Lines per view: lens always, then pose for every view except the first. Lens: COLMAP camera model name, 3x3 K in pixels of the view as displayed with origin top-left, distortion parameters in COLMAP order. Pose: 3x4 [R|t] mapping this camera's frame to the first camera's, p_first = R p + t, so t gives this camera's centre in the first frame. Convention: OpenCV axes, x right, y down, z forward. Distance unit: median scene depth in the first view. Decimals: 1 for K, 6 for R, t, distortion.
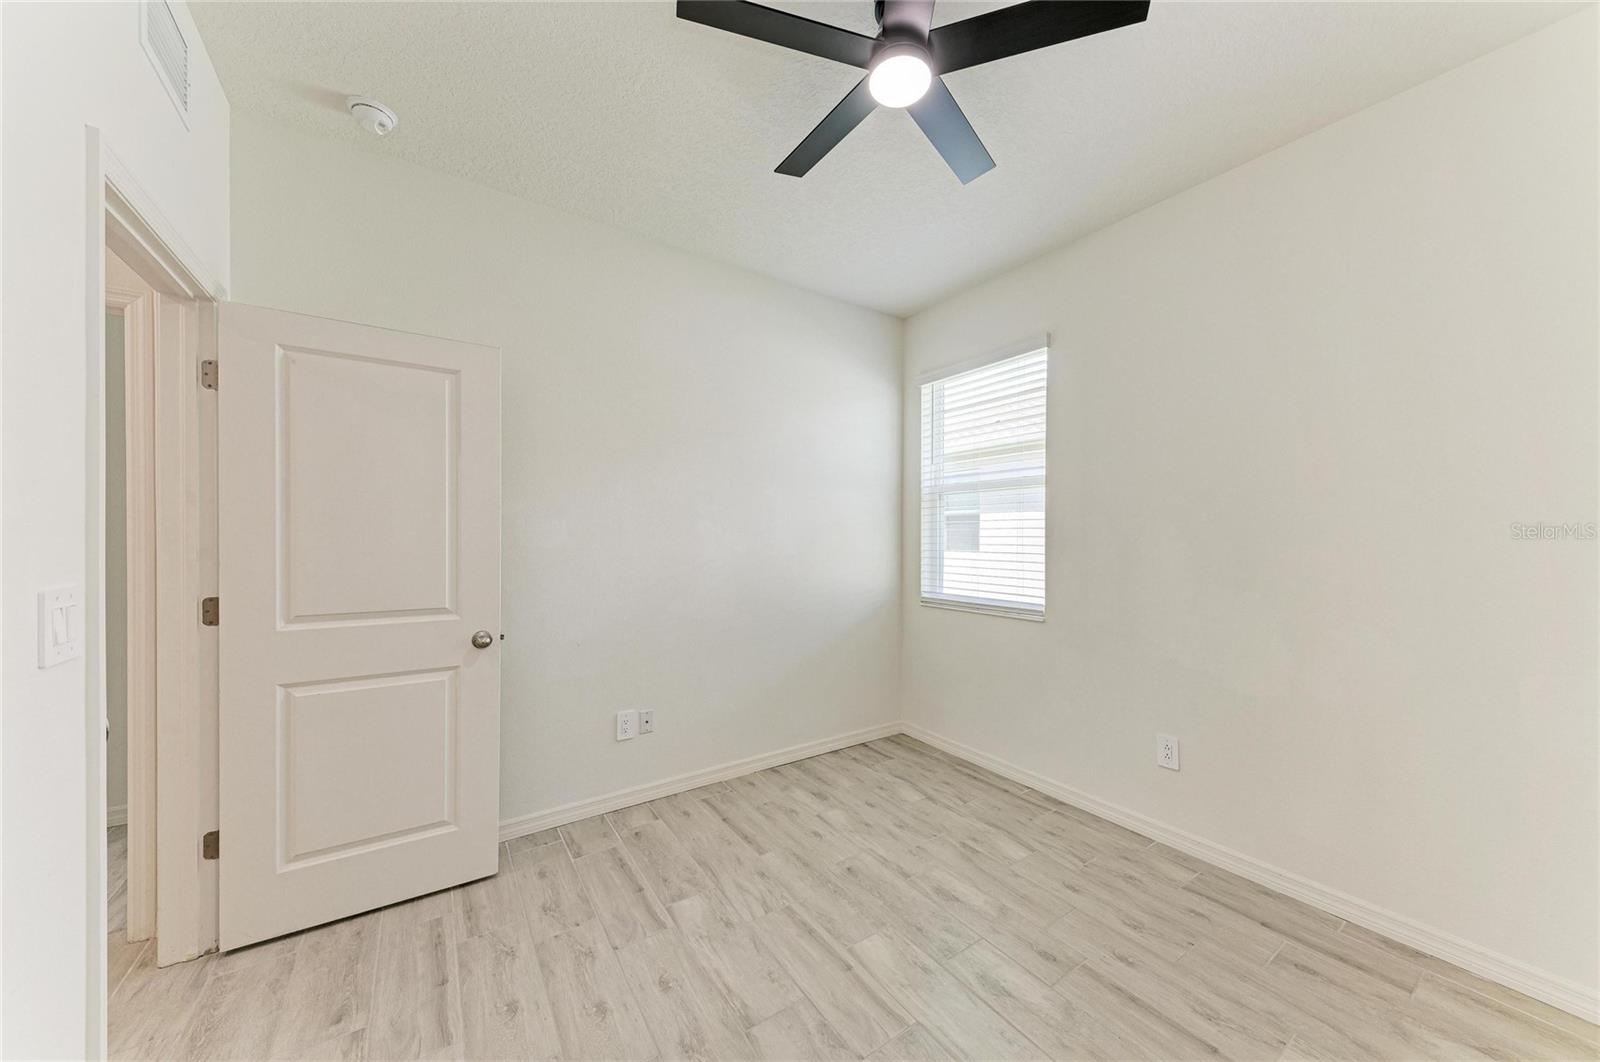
lens RADIAL K [[566.4, 0, 800.3], [0, 566.4, 538.0], [0, 0, 1]] dist [0.005946, -0.000381]
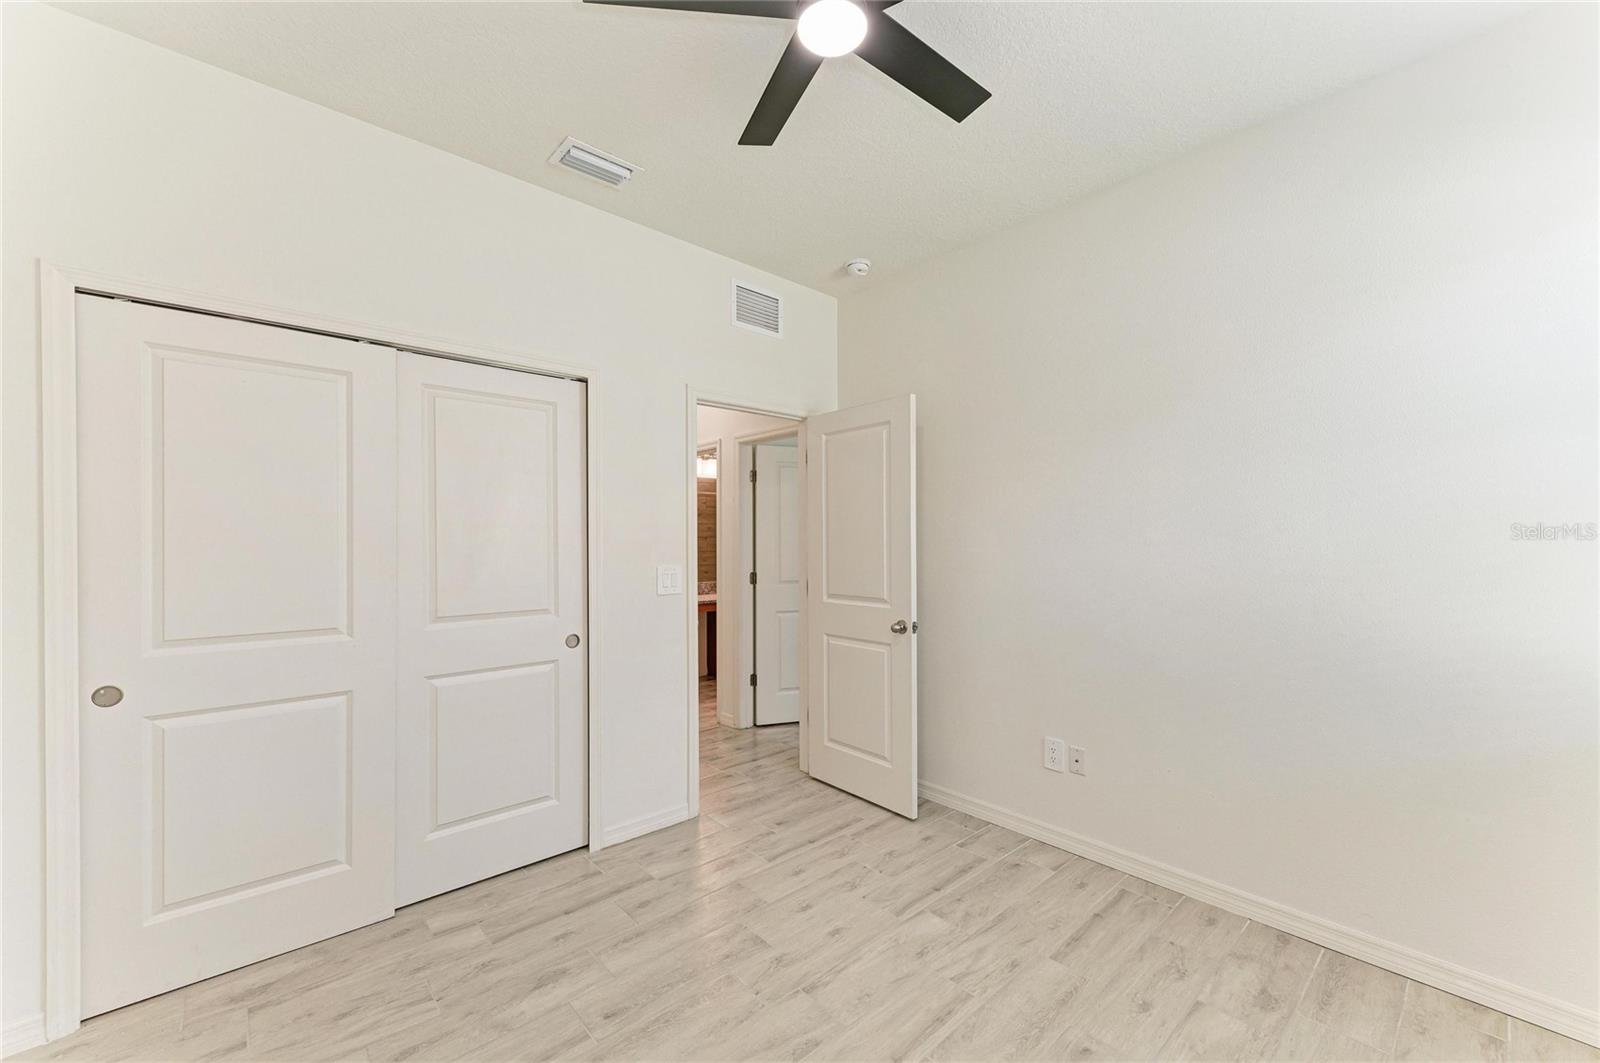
lens RADIAL K [[652.7, 0, 812.8], [0, 652.7, 536.0], [0, 0, 1]] dist [0.016408, -0.002772]
pose [[0.106878, -0.016722, -0.994132, 0.896139], [0.004836, 0.999855, -0.016299, -0.001024], [0.994260, -0.003065, 0.106943, 0.661160]]
